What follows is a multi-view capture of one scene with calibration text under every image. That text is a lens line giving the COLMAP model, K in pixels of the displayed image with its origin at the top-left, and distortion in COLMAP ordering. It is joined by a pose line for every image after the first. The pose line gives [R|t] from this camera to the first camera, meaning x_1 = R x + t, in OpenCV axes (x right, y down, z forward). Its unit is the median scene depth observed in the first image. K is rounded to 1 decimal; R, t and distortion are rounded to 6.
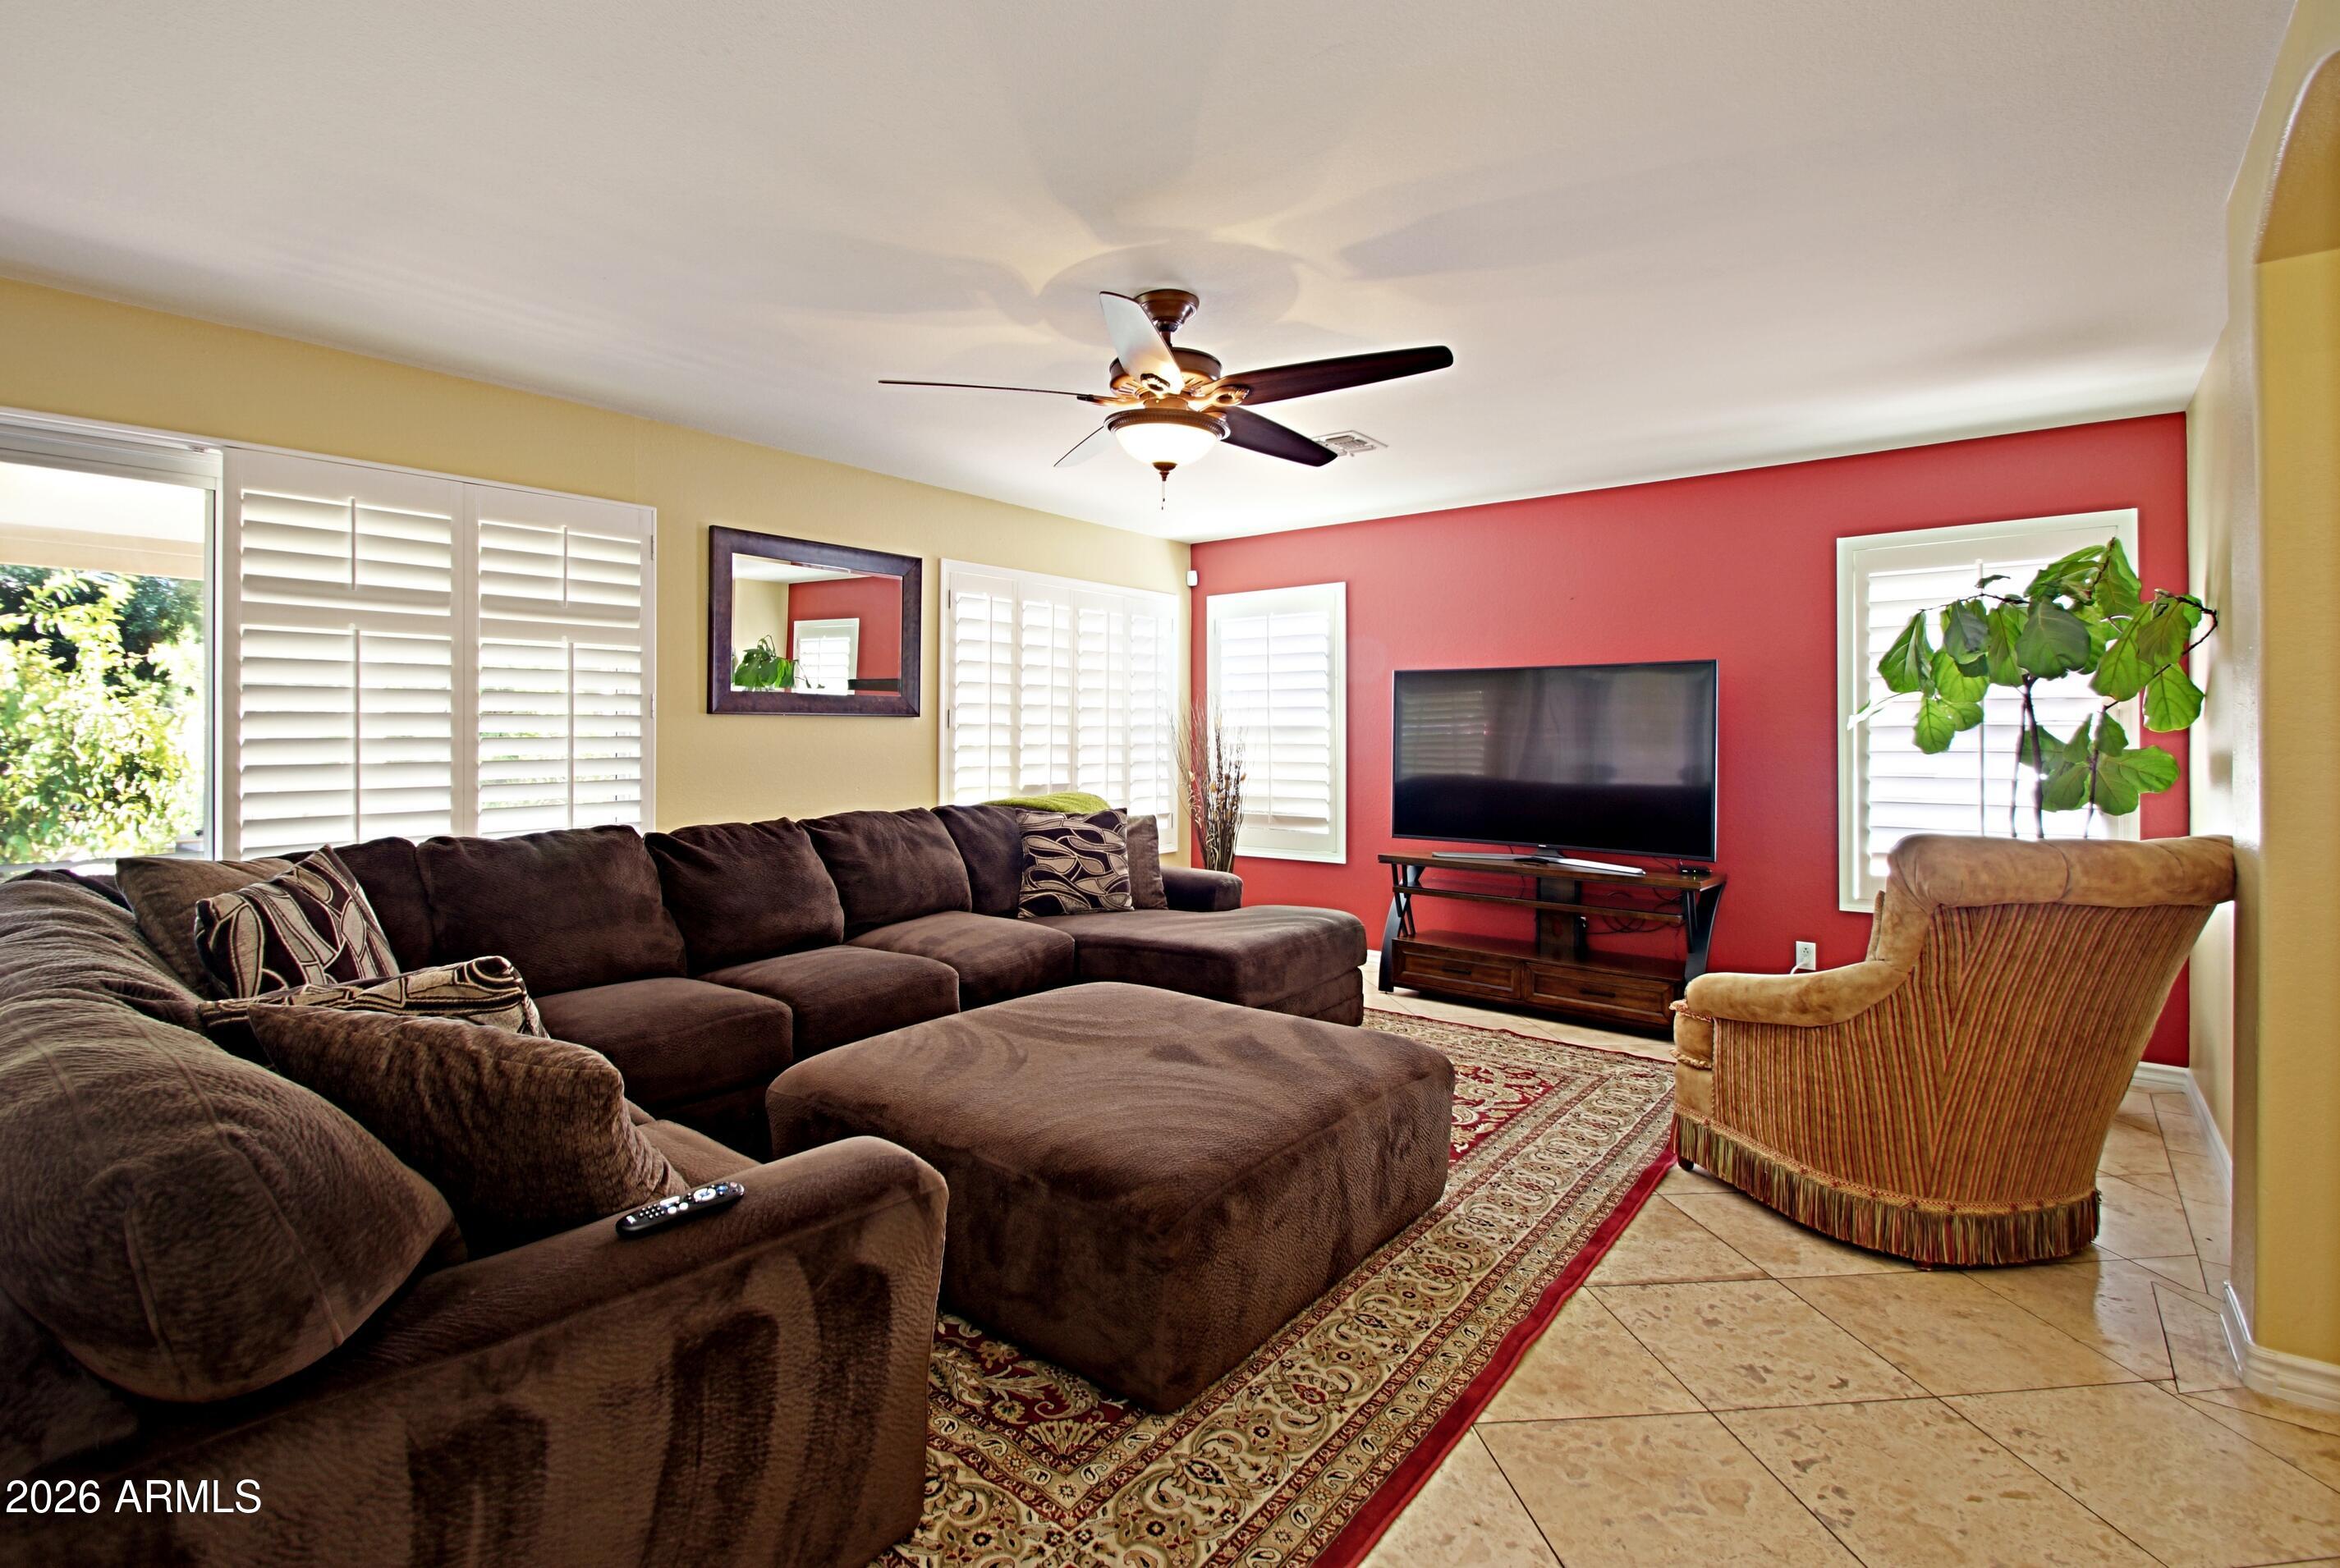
lens RADIAL K [[1100.0, 0, 1109.2], [0, 1100.0, 733.1], [0, 0, 1]] dist [0.003292, -0.000361]
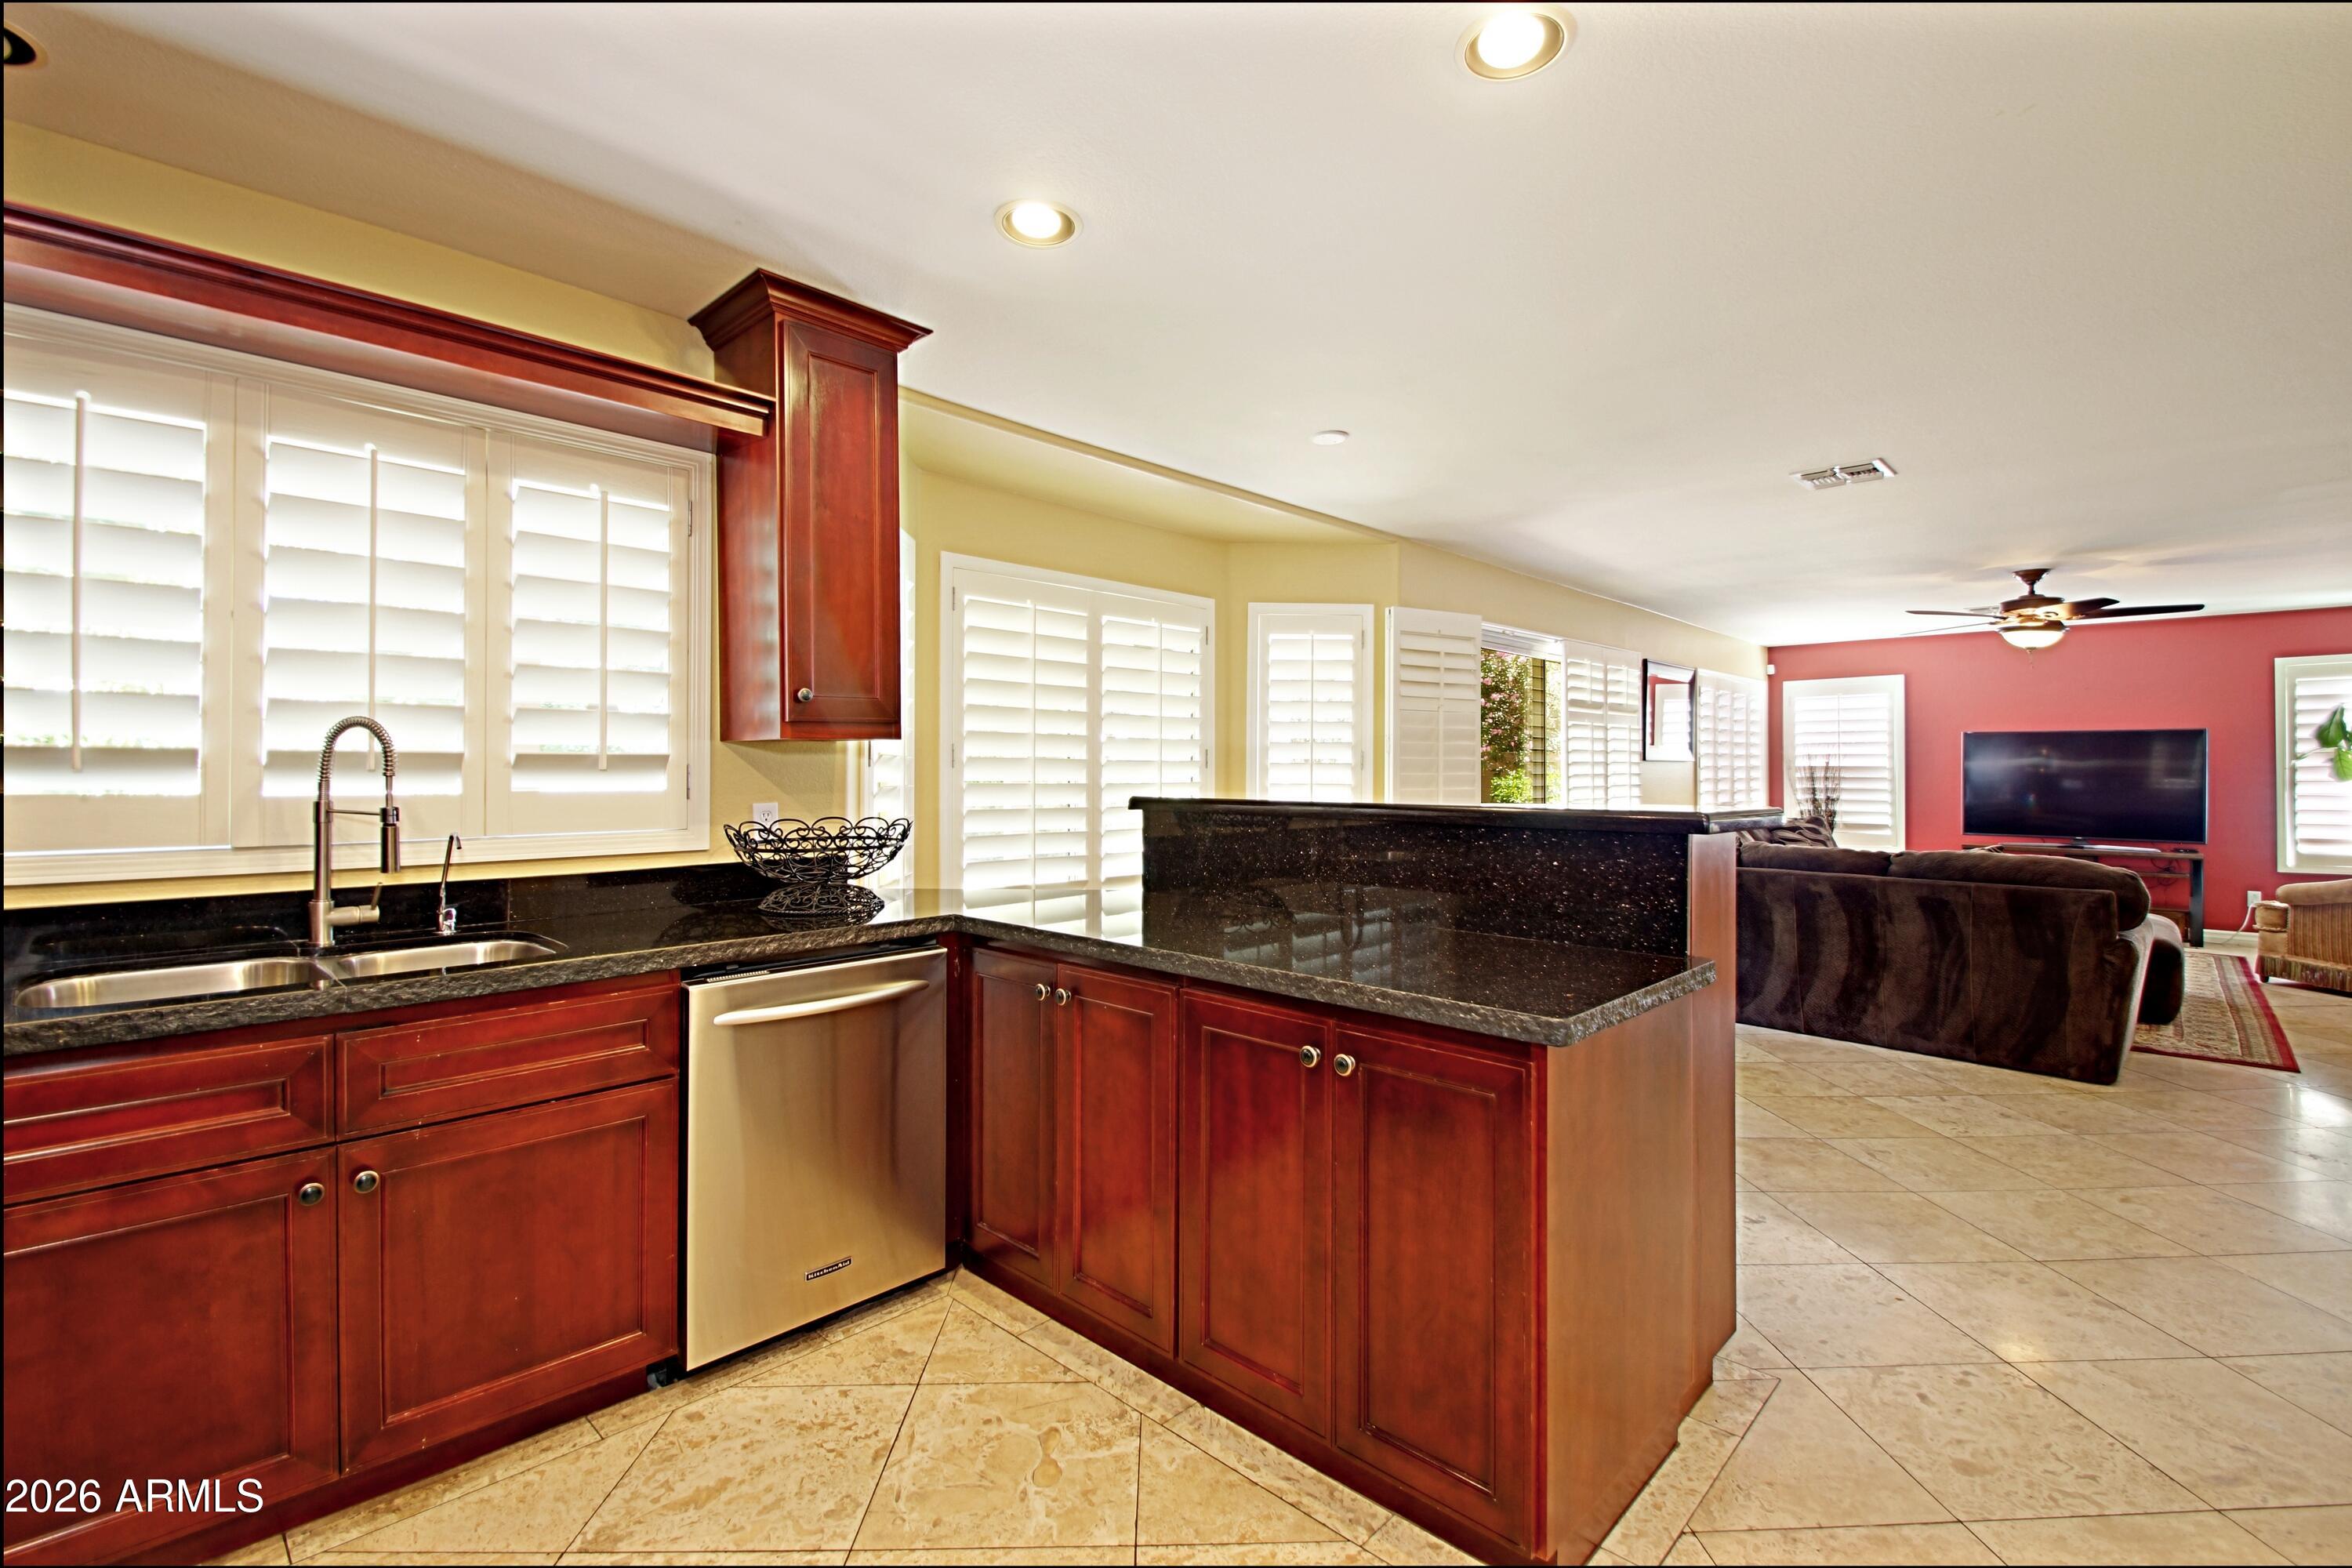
lens RADIAL K [[1046.0, 0, 1168.5], [0, 1046.0, 774.1], [0, 0, 1]] dist [0.003154, -0.011092]
pose [[0.997845, -0.002201, -0.065583, -1.021168], [0.002462, 0.999989, 0.003901, -0.005099], [0.065574, -0.004054, 0.997840, -0.776999]]
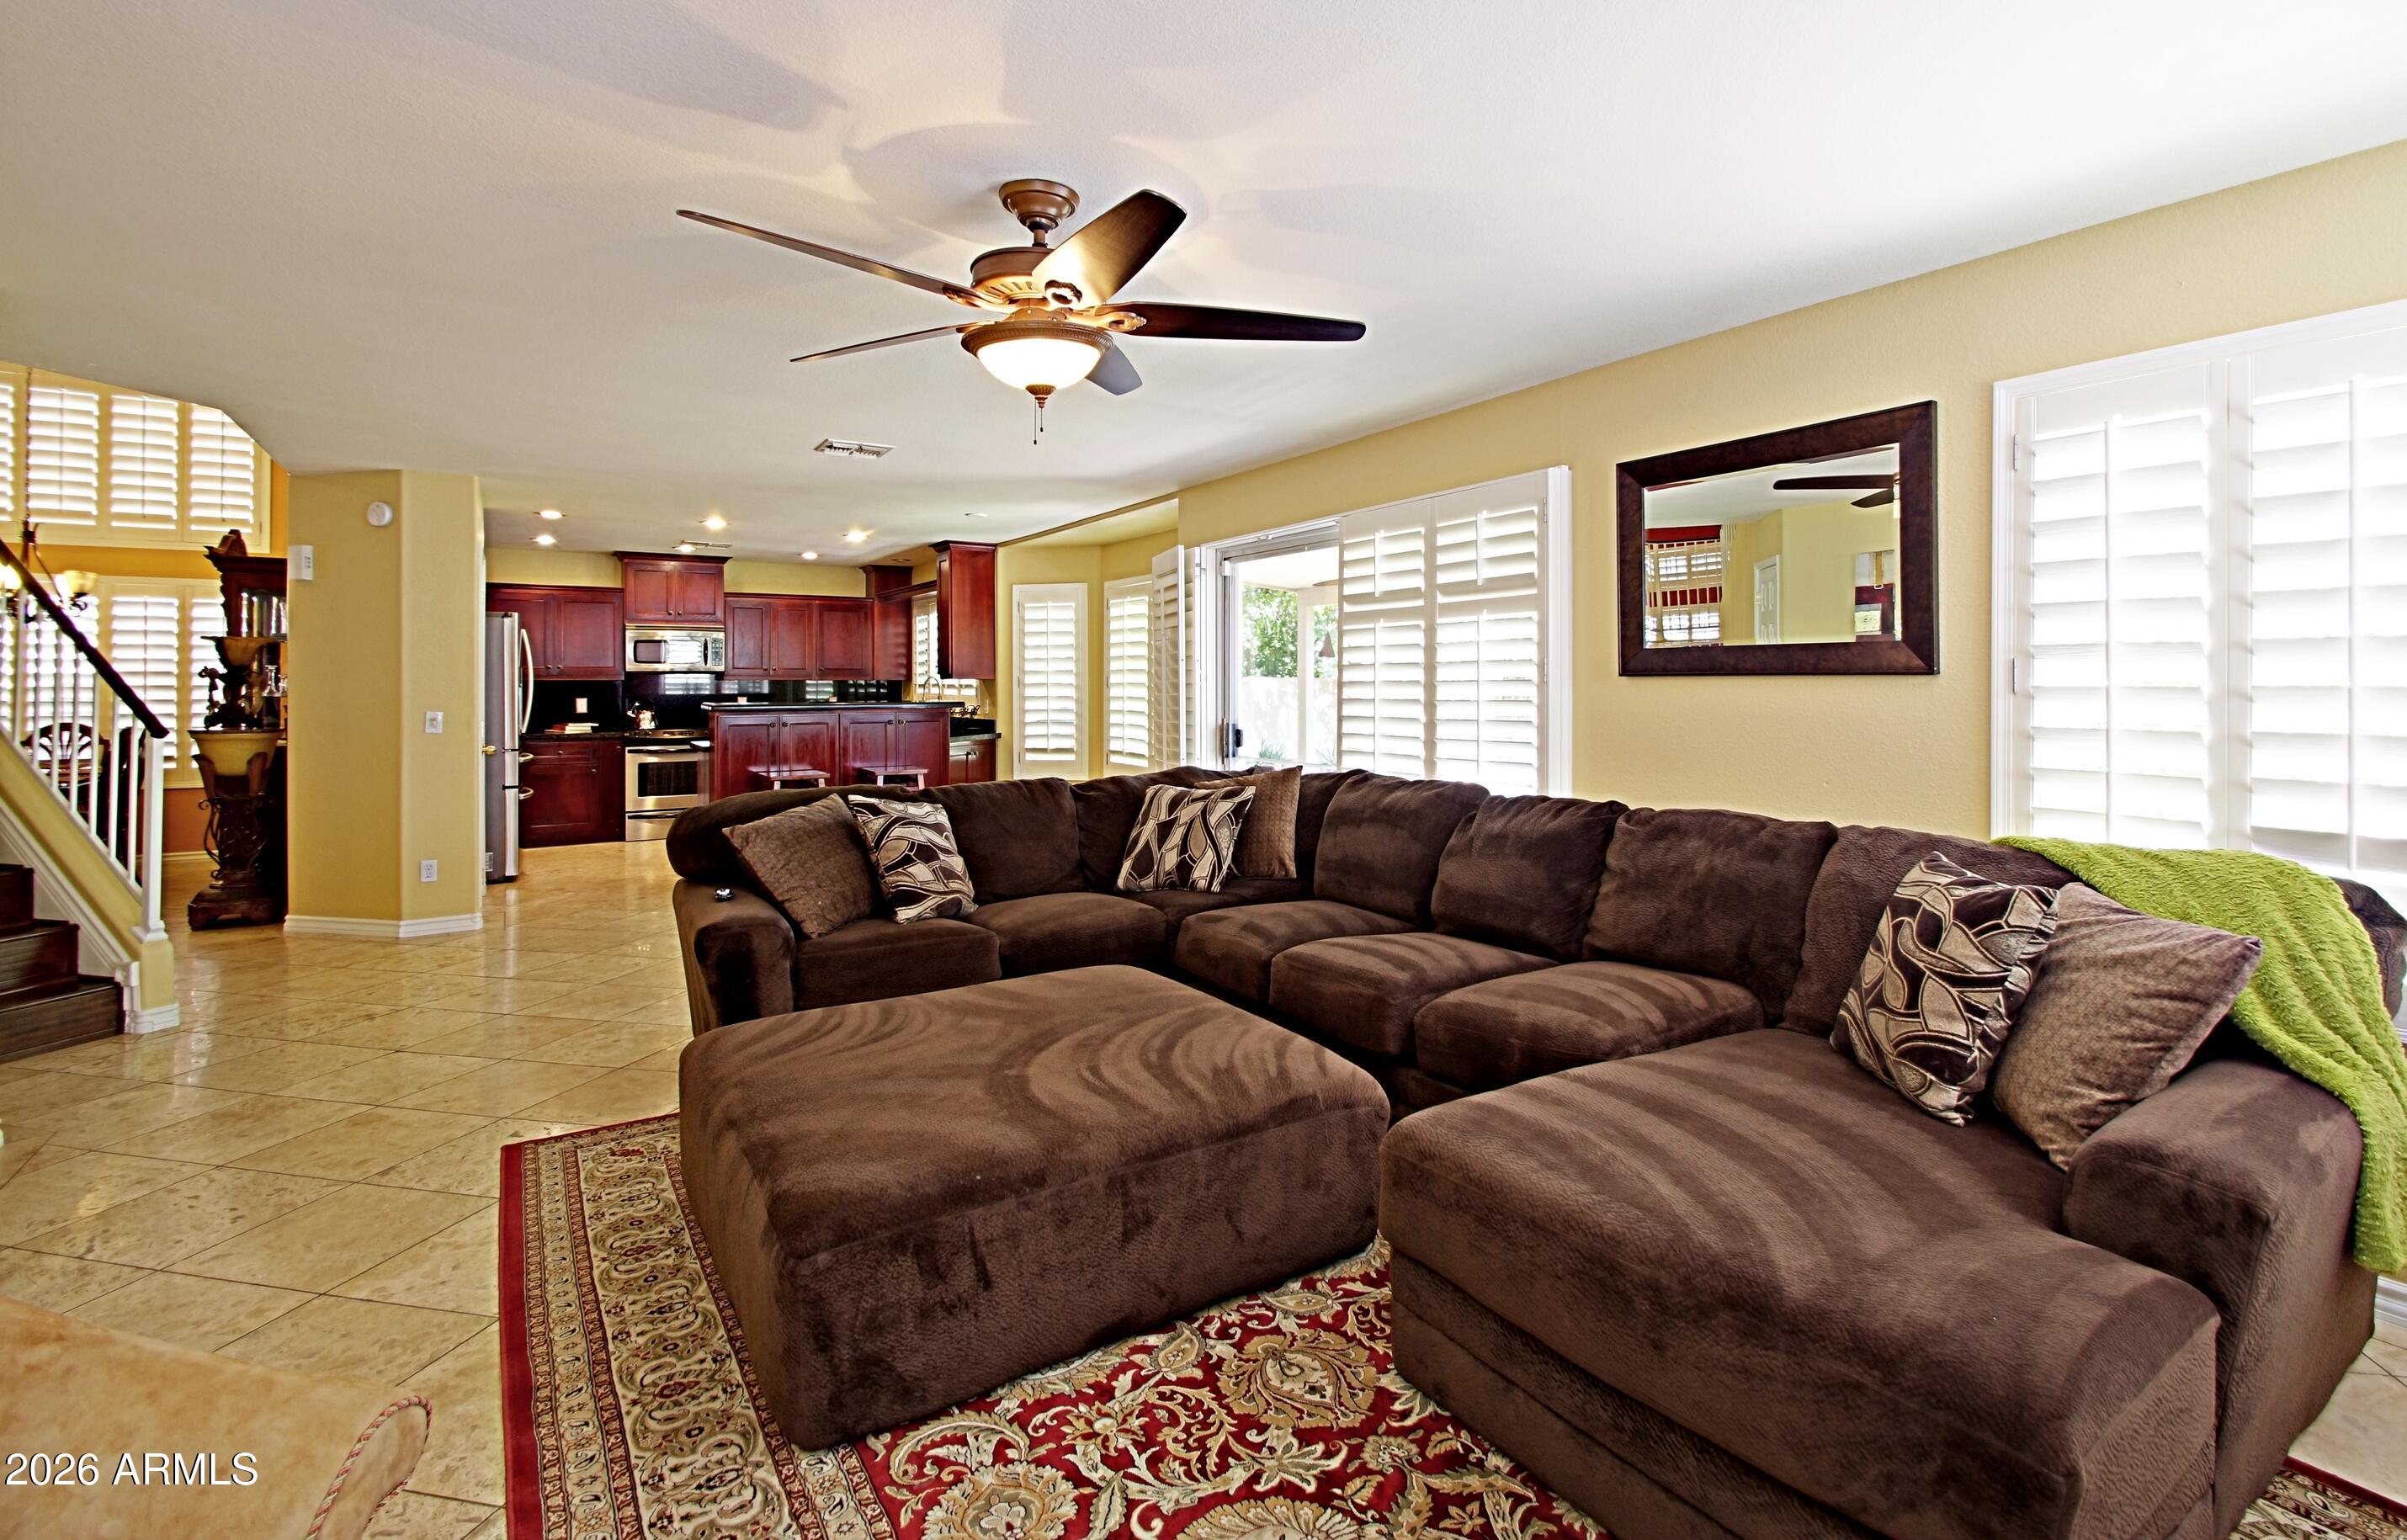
lens RADIAL K [[1128.6, 0, 1303.2], [0, 1128.6, 680.9], [0, 0, 1]] dist [-0.017139, -0.002517]
pose [[-0.254364, -0.002668, -0.967105, 0.564259], [0.003071, 0.999989, -0.003566, -0.011438], [0.967104, -0.003877, -0.254353, 0.961269]]
